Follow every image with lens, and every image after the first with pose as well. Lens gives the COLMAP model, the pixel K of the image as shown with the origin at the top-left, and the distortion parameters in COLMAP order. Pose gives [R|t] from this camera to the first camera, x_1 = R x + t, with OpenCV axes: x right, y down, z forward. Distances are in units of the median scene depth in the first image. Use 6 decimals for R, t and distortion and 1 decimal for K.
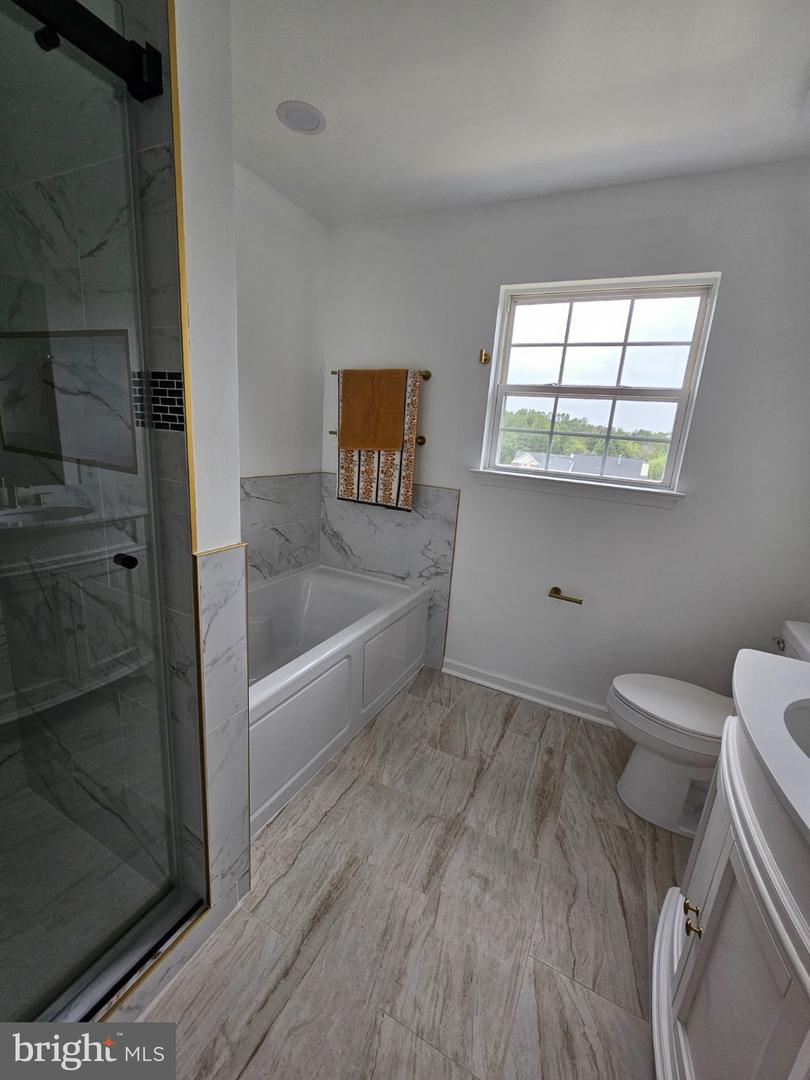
lens RADIAL K [[437.9, 0, 414.8], [0, 437.9, 541.7], [0, 0, 1]] dist [0.001450, -0.001455]
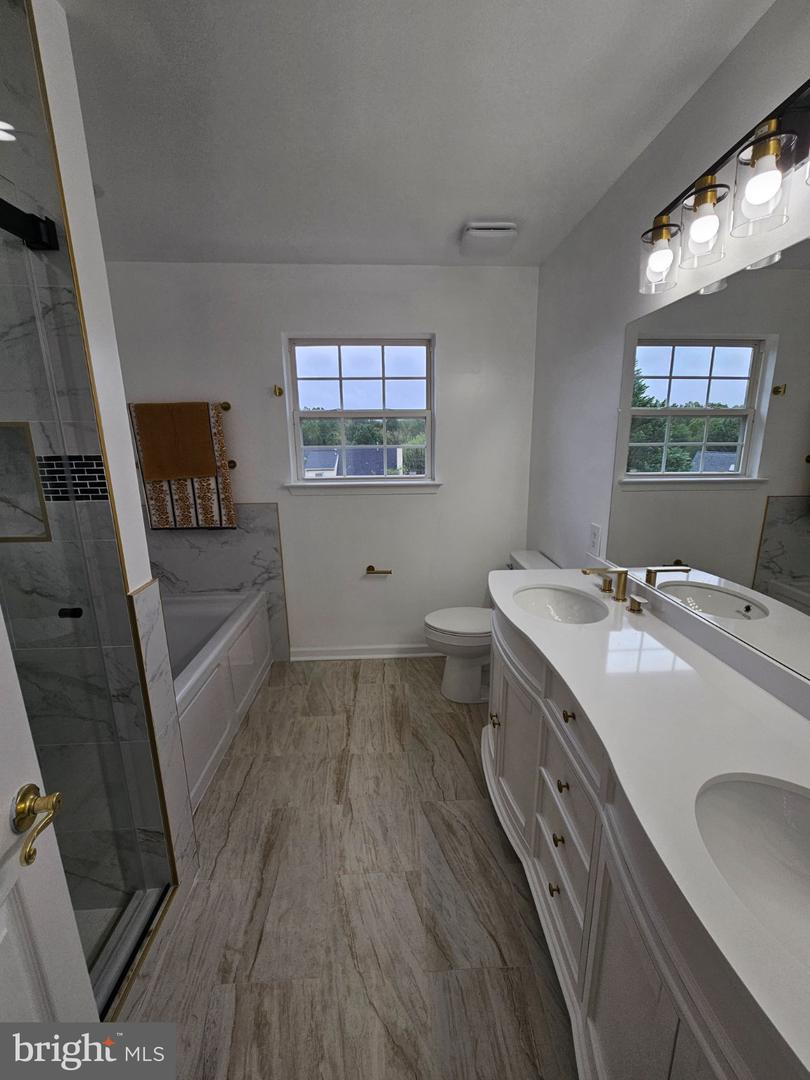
lens RADIAL K [[437.9, 0, 407.4], [0, 437.9, 543.3], [0, 0, 1]] dist [0.001450, -0.001455]
pose [[0.873396, -0.199236, 0.444392, -0.216341], [0.194214, 0.979282, 0.057342, -0.019600], [-0.446609, 0.036225, 0.893995, -0.306851]]
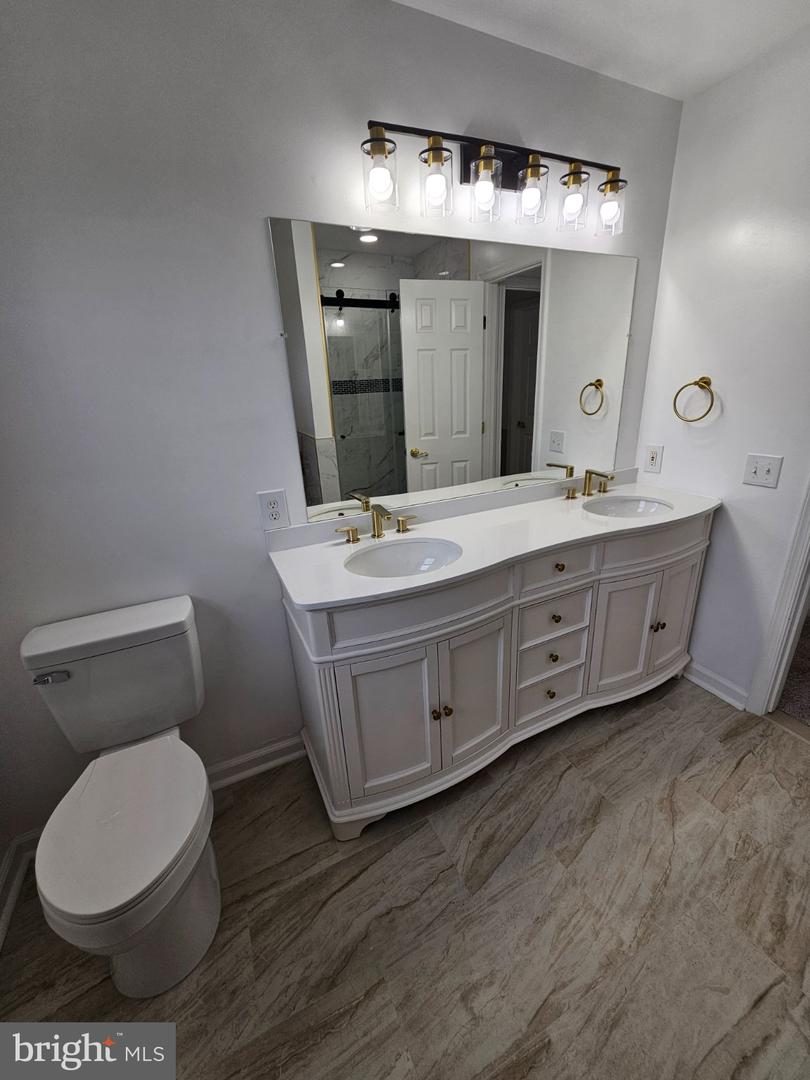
lens RADIAL K [[456.9, 0, 403.4], [0, 456.9, 546.6], [0, 0, 1]] dist [-0.003680, 0.002096]
pose [[-0.800051, -0.263636, 0.538901, 0.023008], [0.115060, 0.814167, 0.569117, -0.342721], [-0.588795, 0.517328, -0.621041, 1.114076]]
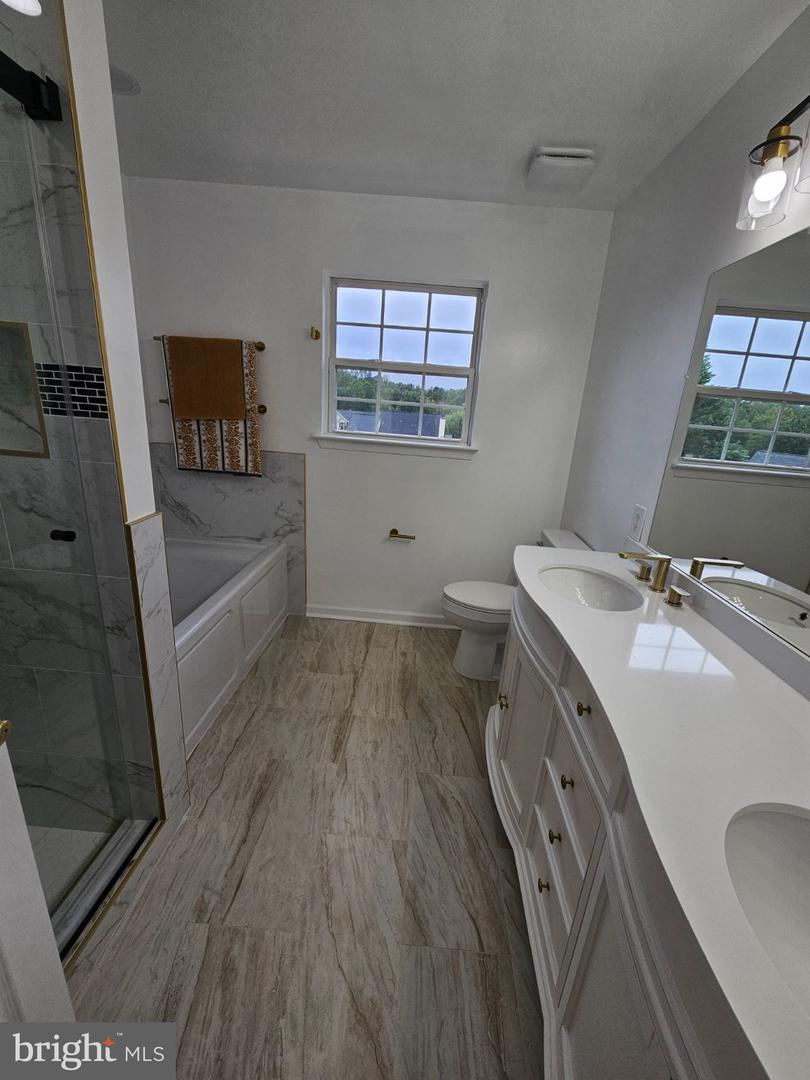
lens RADIAL K [[437.9, 0, 411.4], [0, 437.9, 543.7], [0, 0, 1]] dist [0.001450, -0.001455]
pose [[0.916551, -0.132697, 0.377260, -0.164226], [0.096159, 0.988795, 0.114180, 0.013111], [-0.388184, -0.068375, 0.919042, -0.248312]]
